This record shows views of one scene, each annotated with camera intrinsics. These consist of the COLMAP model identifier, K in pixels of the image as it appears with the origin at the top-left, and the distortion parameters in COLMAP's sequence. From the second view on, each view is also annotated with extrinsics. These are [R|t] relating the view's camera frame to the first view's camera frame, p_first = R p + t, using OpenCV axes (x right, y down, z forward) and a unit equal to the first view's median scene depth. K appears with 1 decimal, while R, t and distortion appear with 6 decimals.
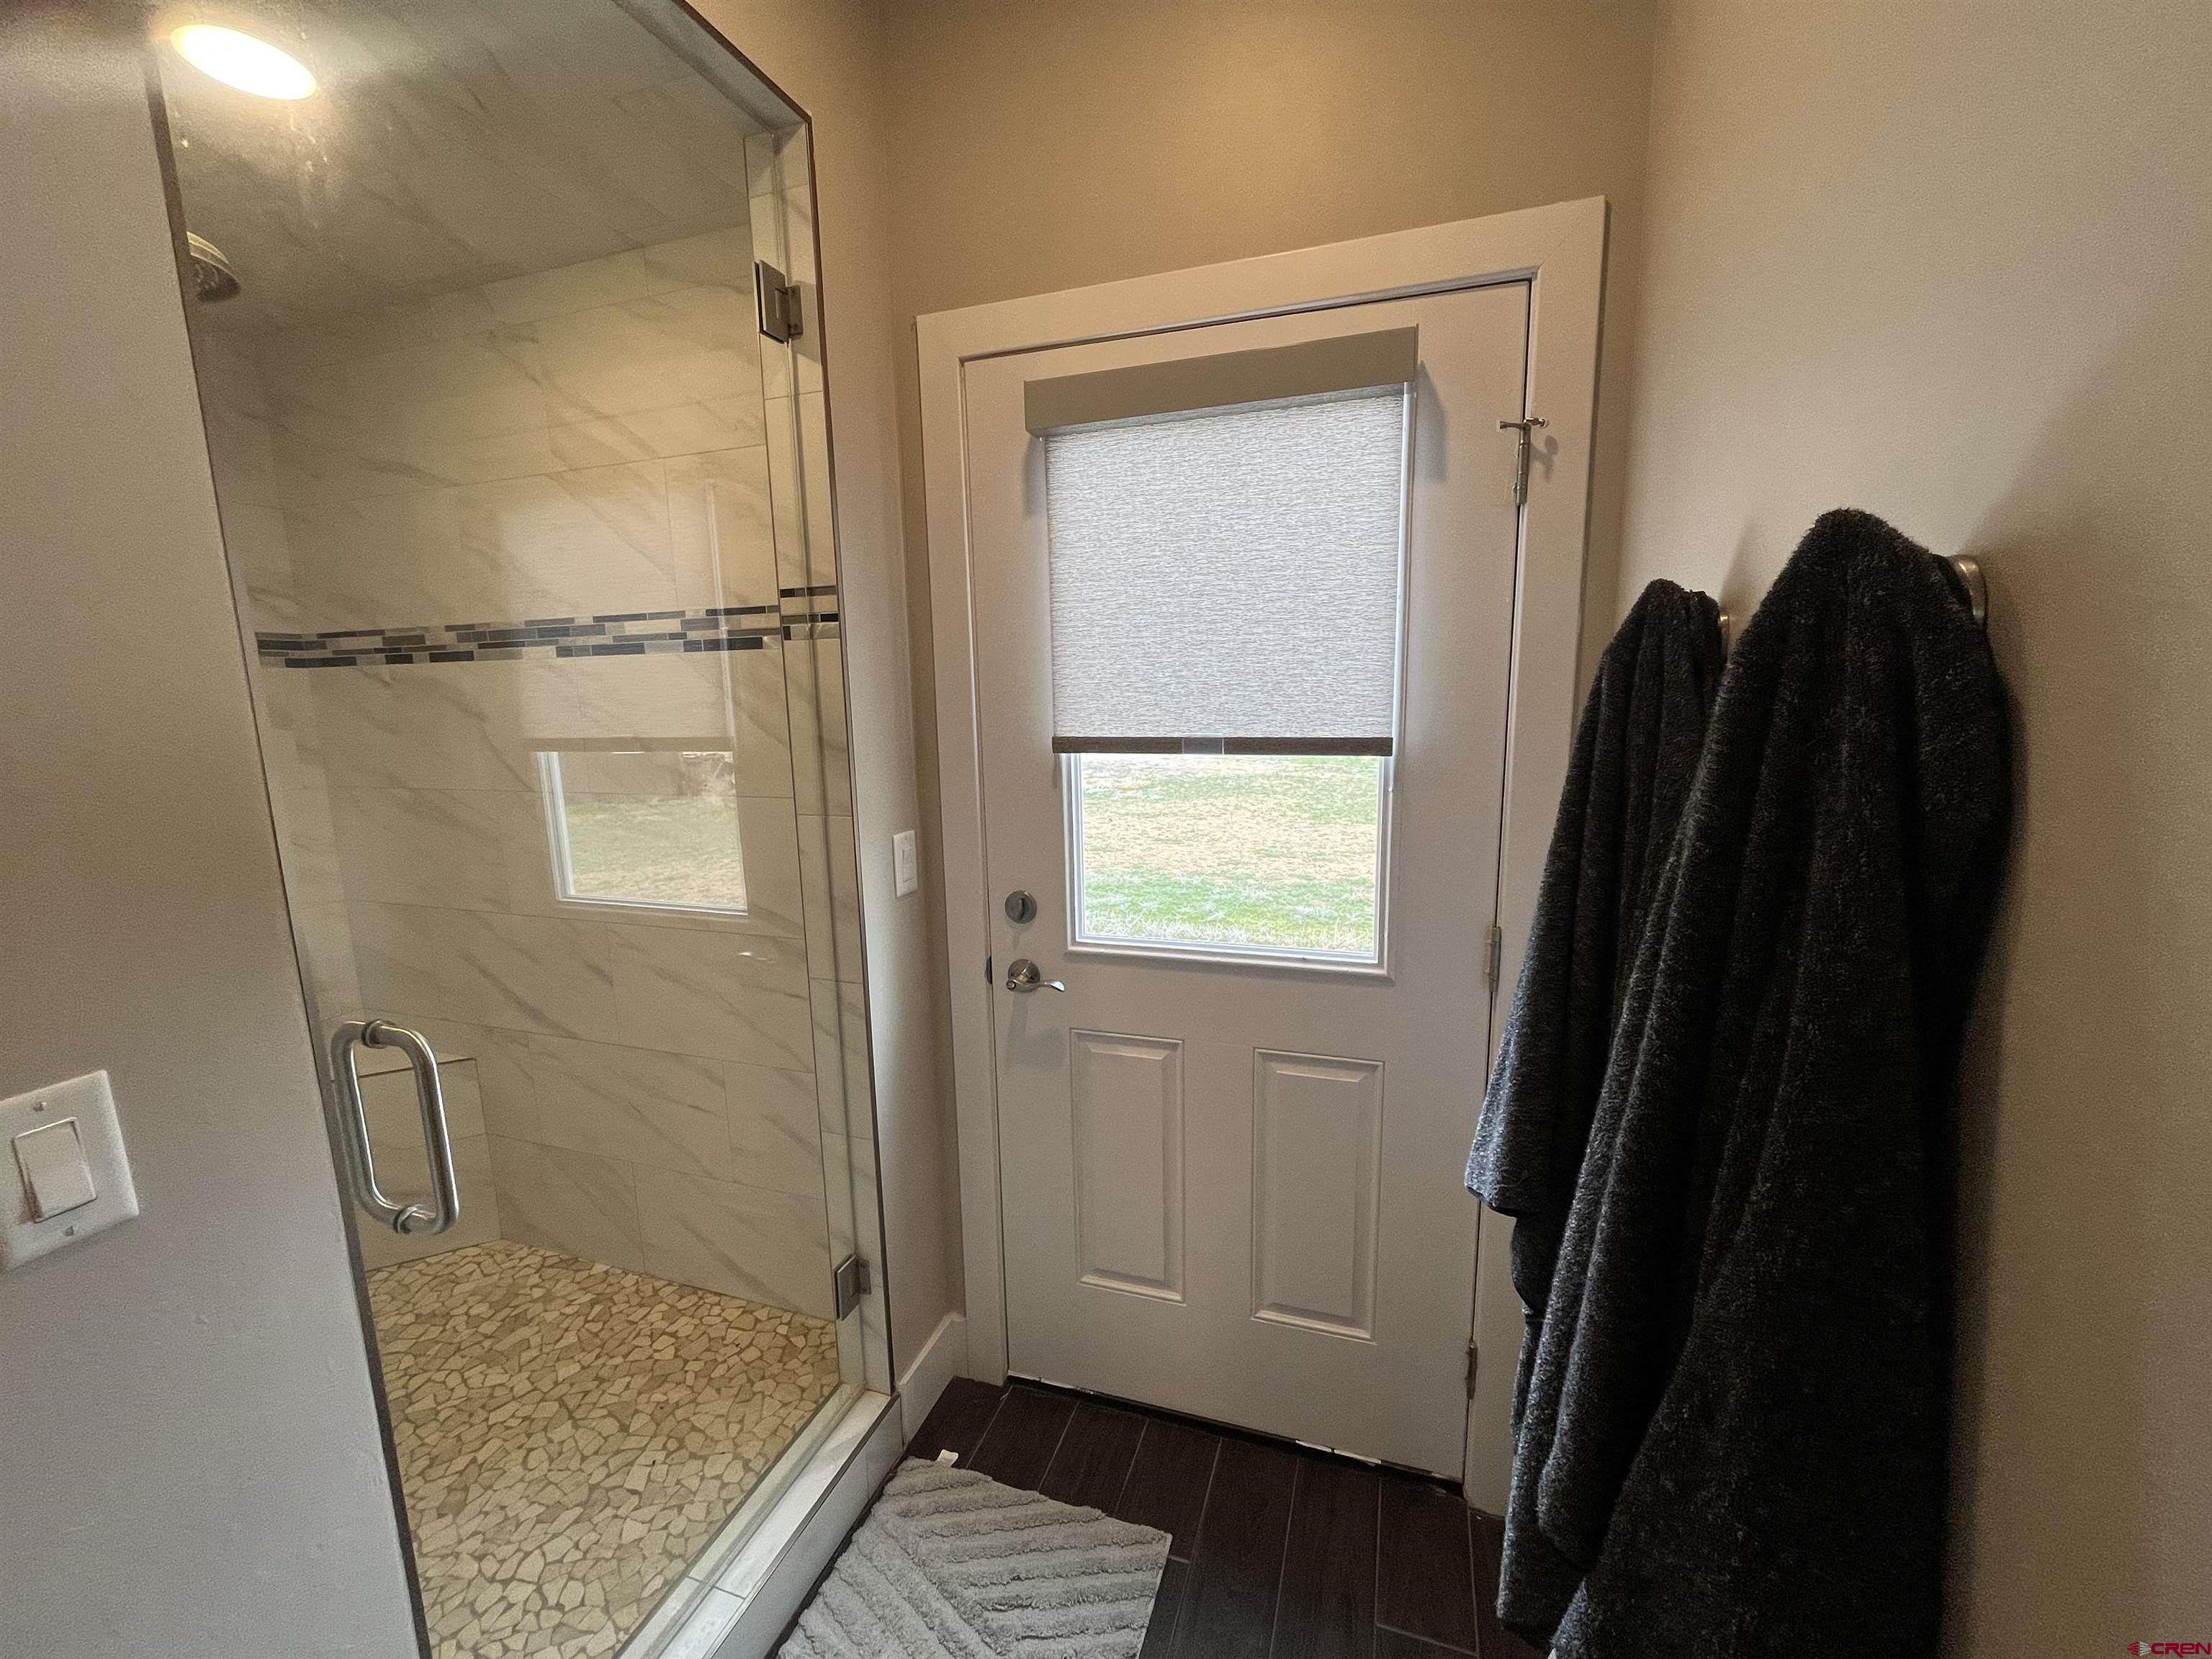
lens RADIAL K [[887.3, 0, 1107.7], [0, 887.3, 837.5], [0, 0, 1]] dist [-0.000195, 0.000001]
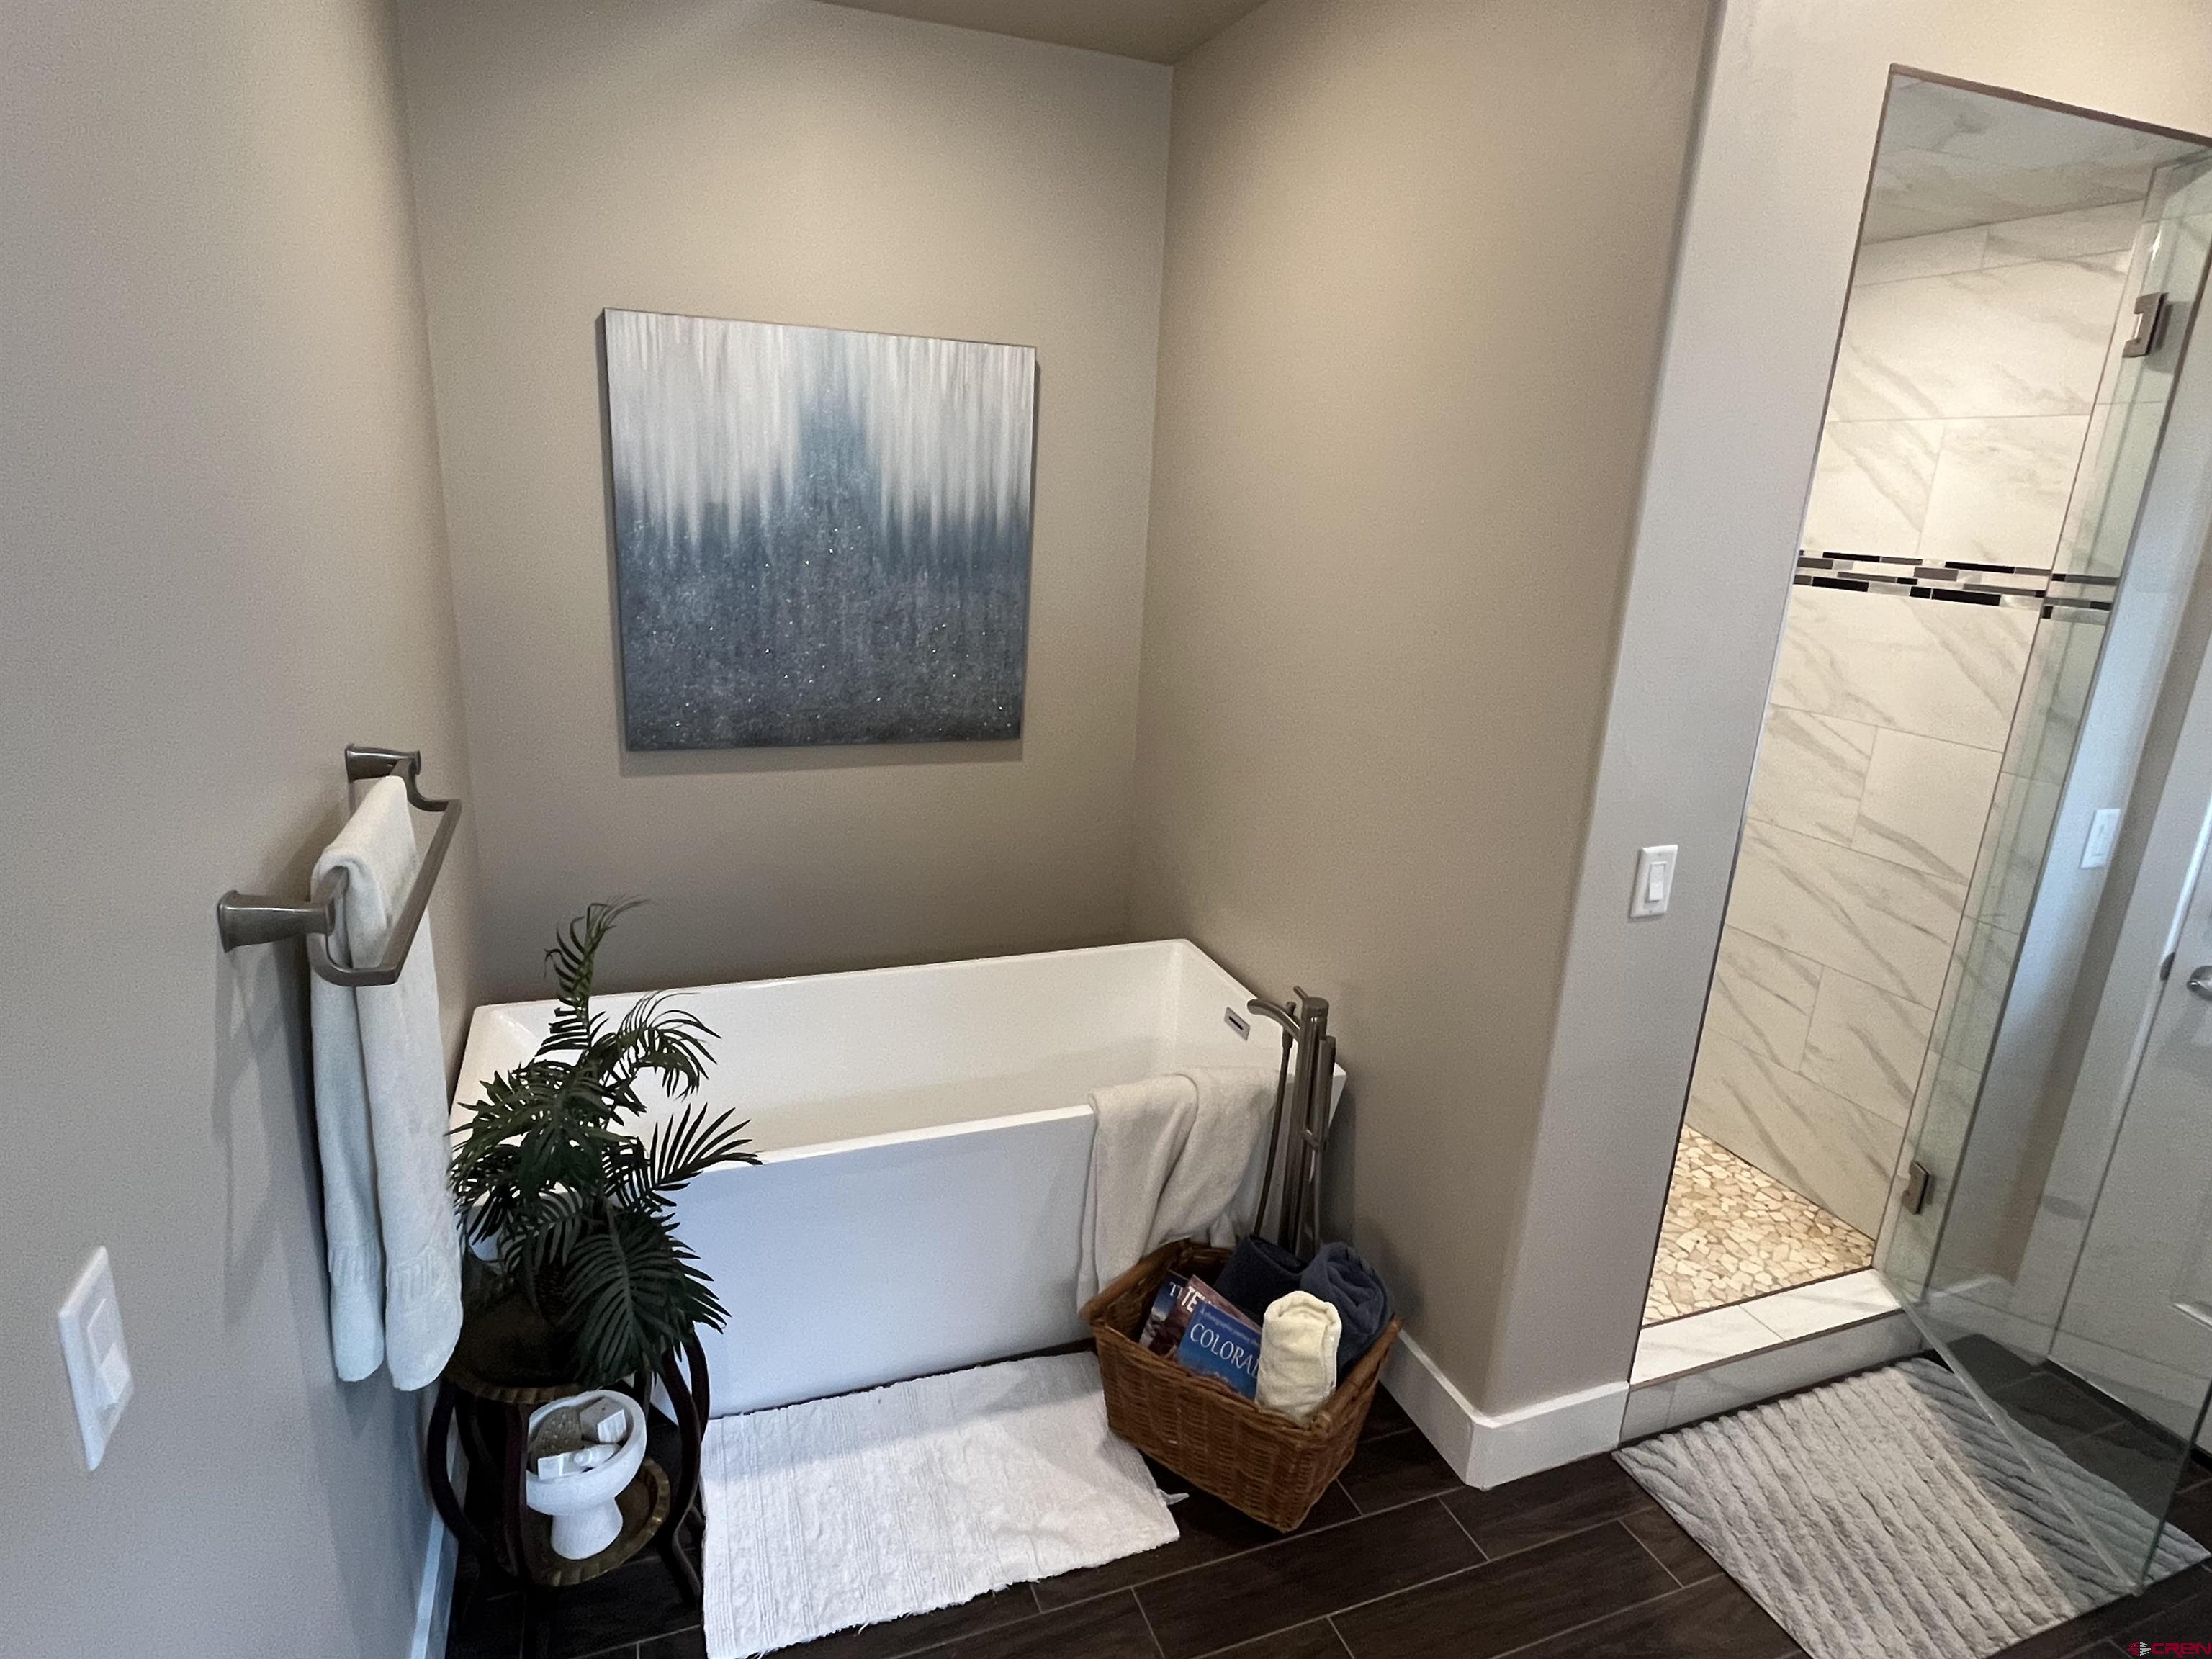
lens RADIAL K [[1223.3, 0, 1101.2], [0, 1223.3, 826.9], [0, 0, 1]] dist [-0.002223, 0.001616]
pose [[0.641606, 0.259241, -0.721897, 0.043918], [-0.186858, 0.965627, 0.180692, -0.021724], [0.743926, 0.018959, 0.667993, -0.742561]]
